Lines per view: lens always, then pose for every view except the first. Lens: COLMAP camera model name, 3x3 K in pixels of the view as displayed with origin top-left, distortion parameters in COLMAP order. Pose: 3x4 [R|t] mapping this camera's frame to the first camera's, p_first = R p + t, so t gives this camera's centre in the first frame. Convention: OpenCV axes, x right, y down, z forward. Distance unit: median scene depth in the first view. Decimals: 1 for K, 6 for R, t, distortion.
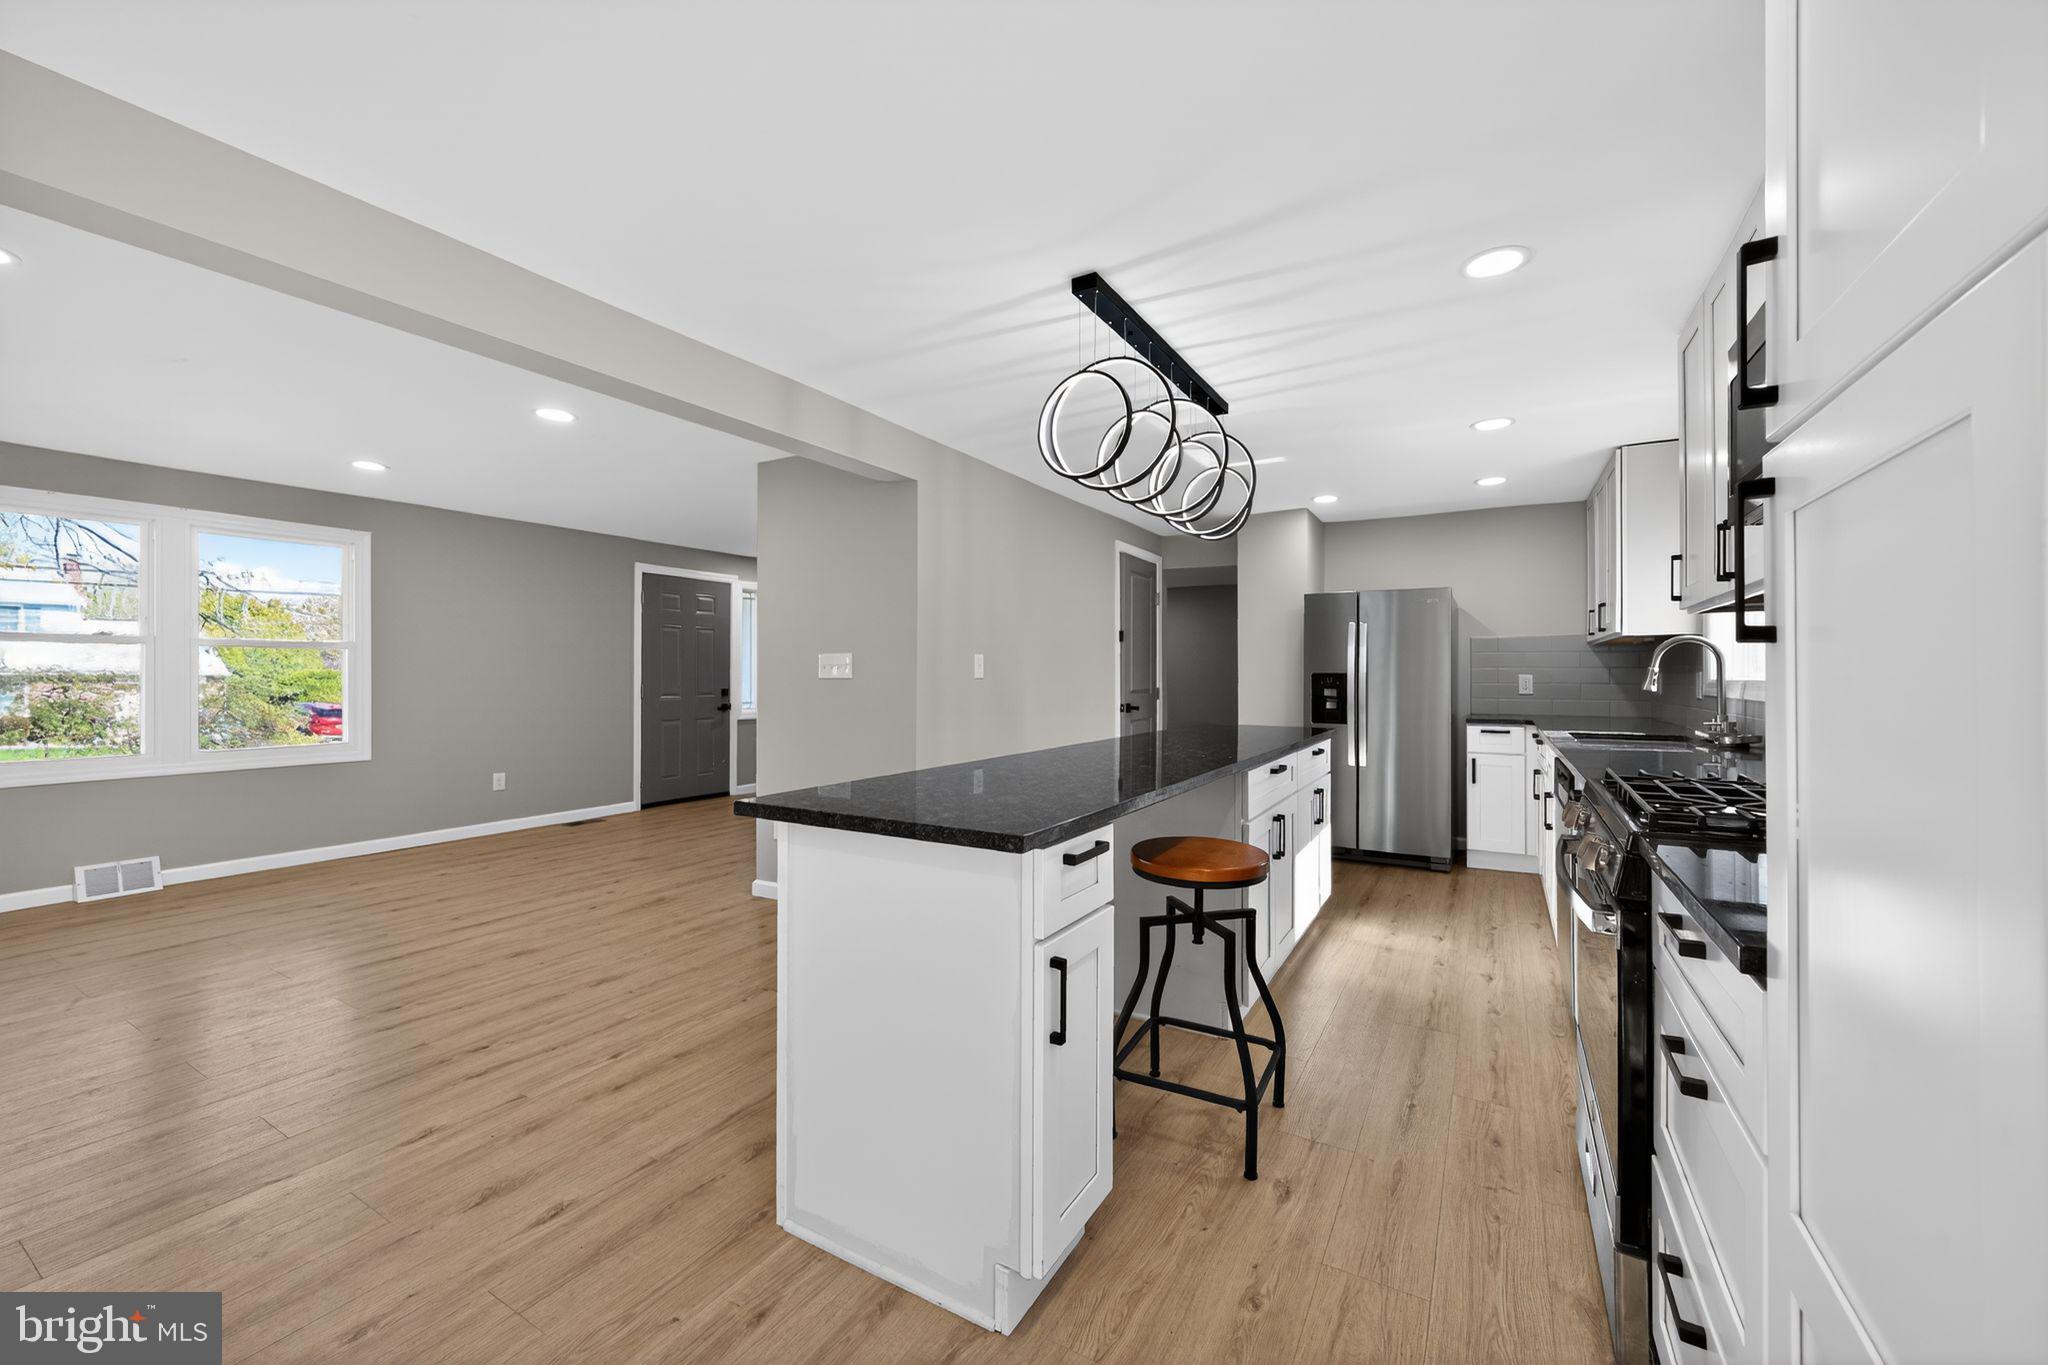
lens RADIAL K [[802.3, 0, 1026.9], [0, 802.3, 671.9], [0, 0, 1]] dist [-0.002698, 0.000803]
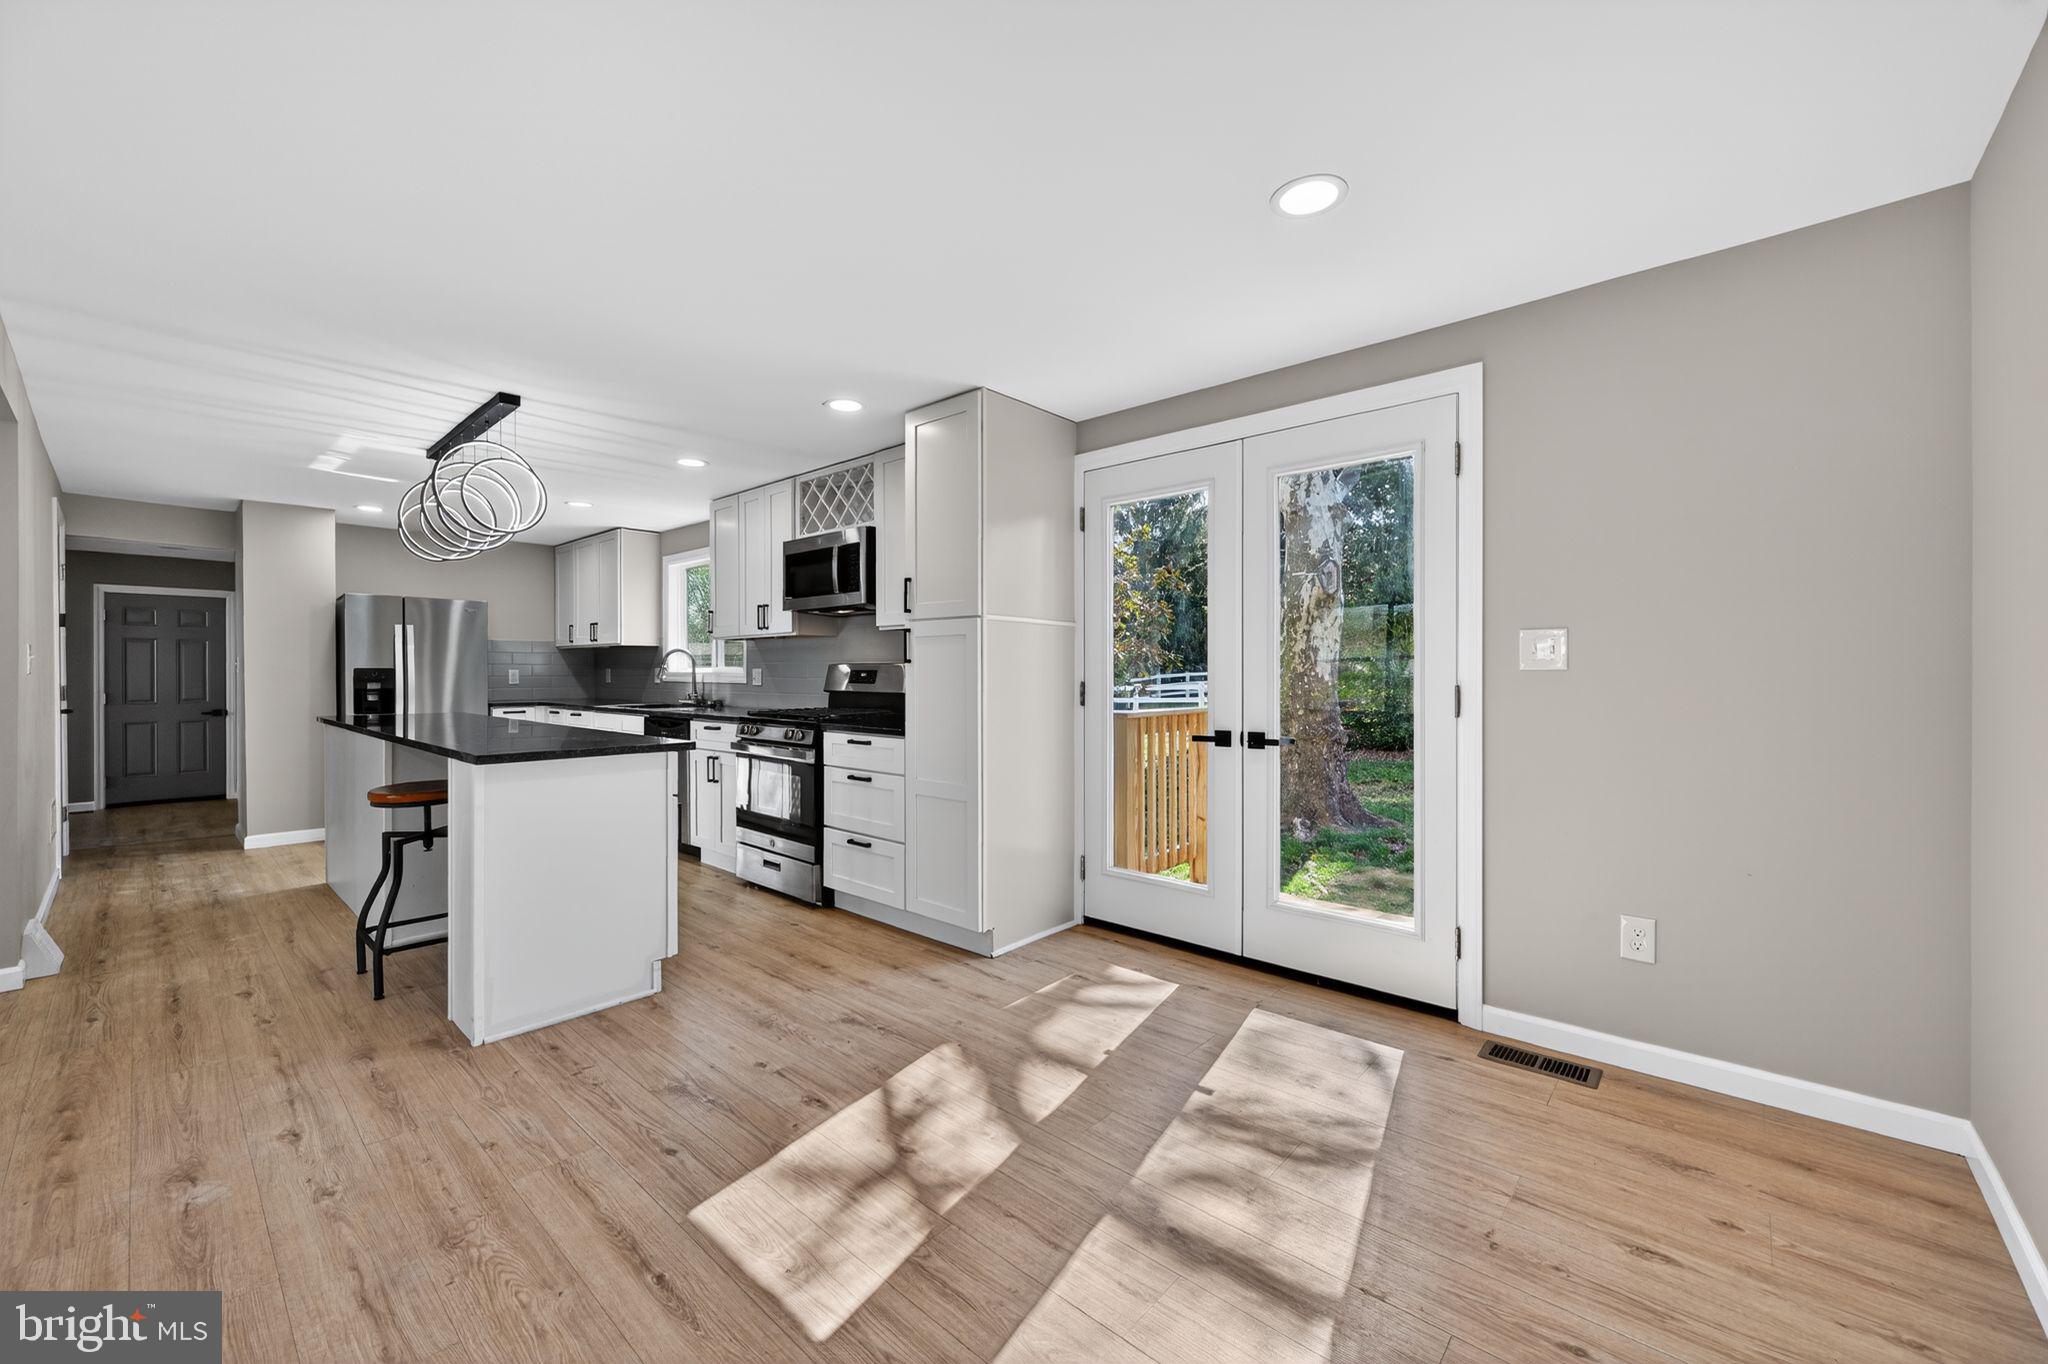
lens RADIAL K [[802.3, 0, 1019.0], [0, 802.3, 670.3], [0, 0, 1]] dist [-0.002698, 0.000803]
pose [[0.205782, 0.000316, 0.978598, -0.772898], [-0.003370, 0.999994, 0.000385, 0.001378], [-0.978592, -0.003377, 0.205782, -0.132149]]
